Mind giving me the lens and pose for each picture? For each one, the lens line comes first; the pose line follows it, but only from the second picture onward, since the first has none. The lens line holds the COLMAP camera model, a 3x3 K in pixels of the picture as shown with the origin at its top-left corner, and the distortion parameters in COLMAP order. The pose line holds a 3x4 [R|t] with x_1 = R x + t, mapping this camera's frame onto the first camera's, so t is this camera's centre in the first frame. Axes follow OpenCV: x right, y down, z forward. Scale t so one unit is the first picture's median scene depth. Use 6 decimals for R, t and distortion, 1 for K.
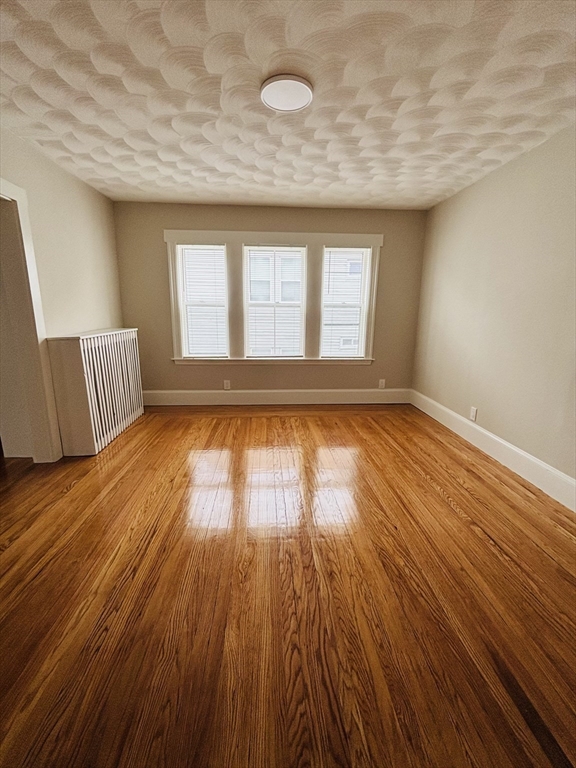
lens RADIAL K [[333.1, 0, 286.8], [0, 333.1, 382.4], [0, 0, 1]] dist [0.000466, 0.000333]
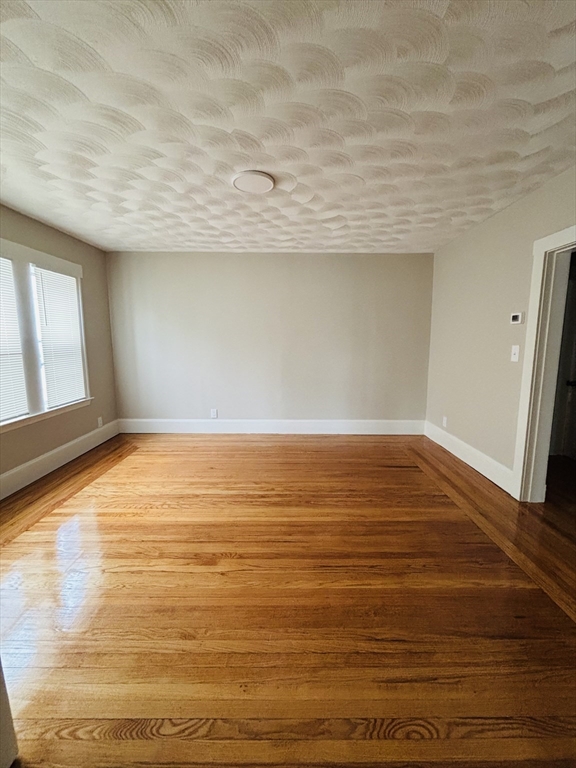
lens RADIAL K [[318.4, 0, 288.0], [0, 318.4, 384.0], [0, 0, 1]] dist [-0.001595, 0.000037]
pose [[0.060133, -0.159027, 0.985441, -1.000767], [0.219506, 0.965169, 0.142361, -0.203312], [-0.973756, 0.207749, 0.092946, 0.700367]]
